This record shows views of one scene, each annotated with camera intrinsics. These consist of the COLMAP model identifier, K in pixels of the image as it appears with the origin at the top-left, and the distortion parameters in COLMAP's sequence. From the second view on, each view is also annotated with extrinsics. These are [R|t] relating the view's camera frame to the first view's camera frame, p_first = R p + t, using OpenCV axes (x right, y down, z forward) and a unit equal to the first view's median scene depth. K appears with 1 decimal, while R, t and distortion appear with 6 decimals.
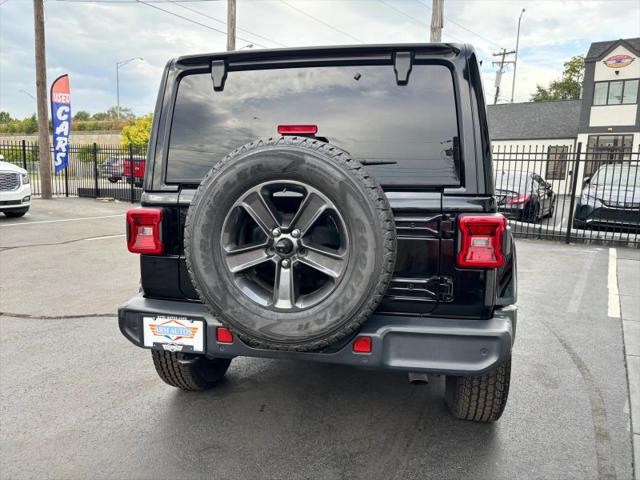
lens RADIAL K [[483.1, 0, 322.8], [0, 483.1, 240.5], [0, 0, 1]] dist [0.071362, -0.071708]
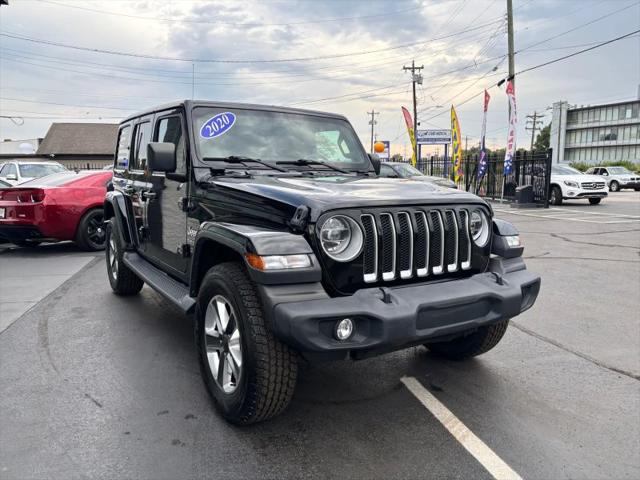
lens RADIAL K [[484.6, 0, 320.8], [0, 484.6, 239.2], [0, 0, 1]] dist [0.051543, -0.049484]
pose [[-0.720819, 0.076864, -0.688848, 0.848770], [-0.105423, 0.970111, 0.218565, -0.273968], [0.685059, 0.230166, -0.691172, 2.242243]]
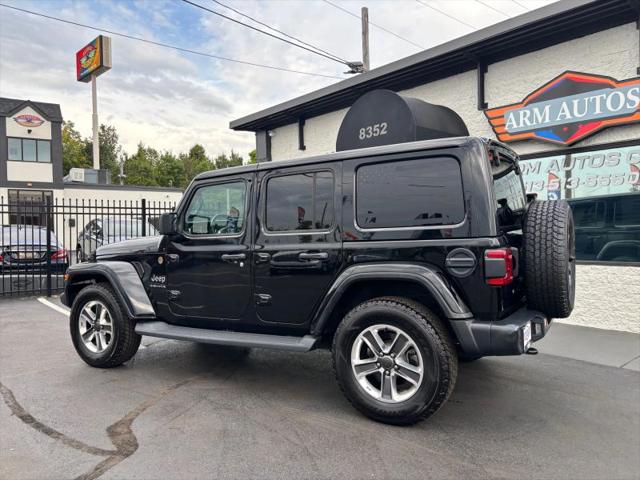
lens RADIAL K [[483.1, 0, 322.8], [0, 483.1, 240.5], [0, 0, 1]] dist [0.071362, -0.071708]
pose [[0.341577, -0.051086, 0.938464, -1.145051], [0.153780, 0.988103, -0.002184, -0.099239], [-0.927188, 0.145063, 0.345369, 0.630040]]
